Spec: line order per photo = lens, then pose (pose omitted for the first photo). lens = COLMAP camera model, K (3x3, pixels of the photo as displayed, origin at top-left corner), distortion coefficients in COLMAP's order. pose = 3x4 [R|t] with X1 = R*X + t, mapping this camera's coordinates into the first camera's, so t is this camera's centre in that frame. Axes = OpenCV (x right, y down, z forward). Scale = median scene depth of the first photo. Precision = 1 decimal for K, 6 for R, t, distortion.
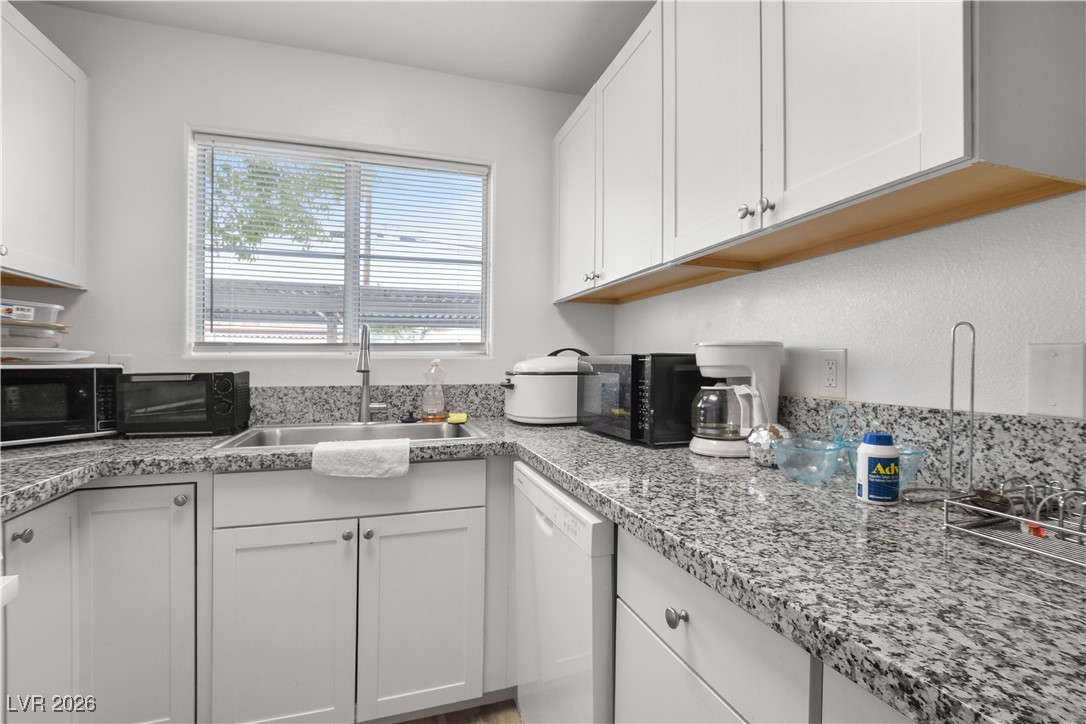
lens RADIAL K [[490.0, 0, 542.3], [0, 490.0, 360.9], [0, 0, 1]] dist [-0.025487, -0.000318]
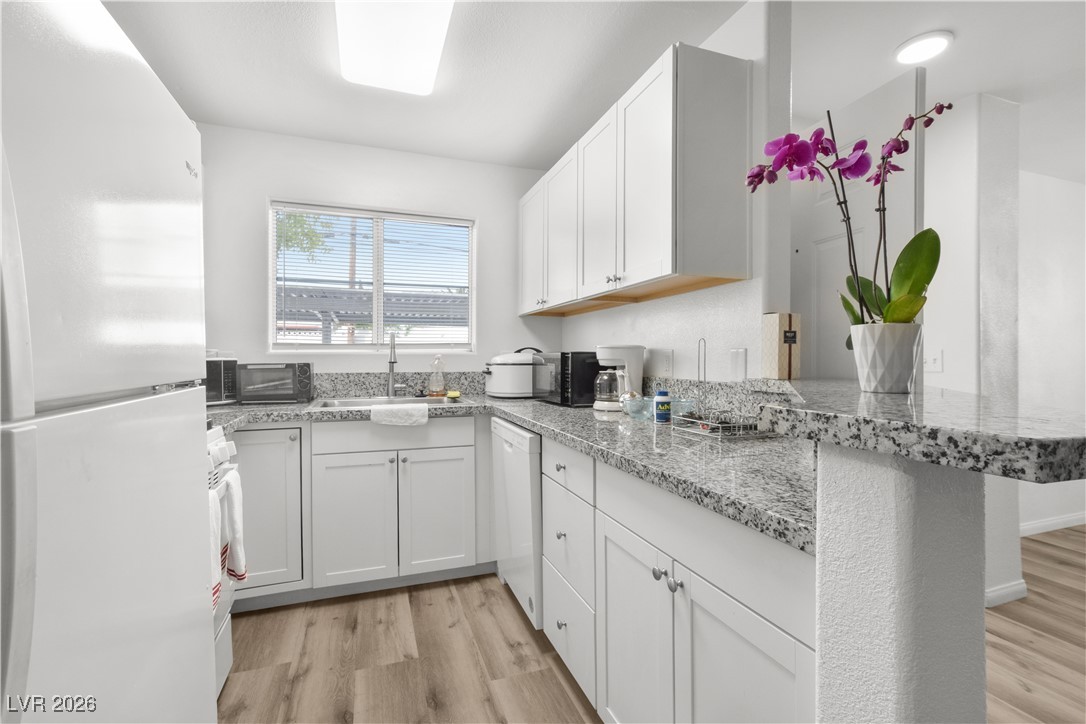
lens RADIAL K [[490.0, 0, 564.5], [0, 490.0, 396.7], [0, 0, 1]] dist [-0.025487, -0.000318]
pose [[0.996545, -0.002938, 0.082997, 0.053353], [-0.003944, 0.996573, 0.082630, -0.000529], [-0.082956, -0.082672, 0.993118, -0.686524]]
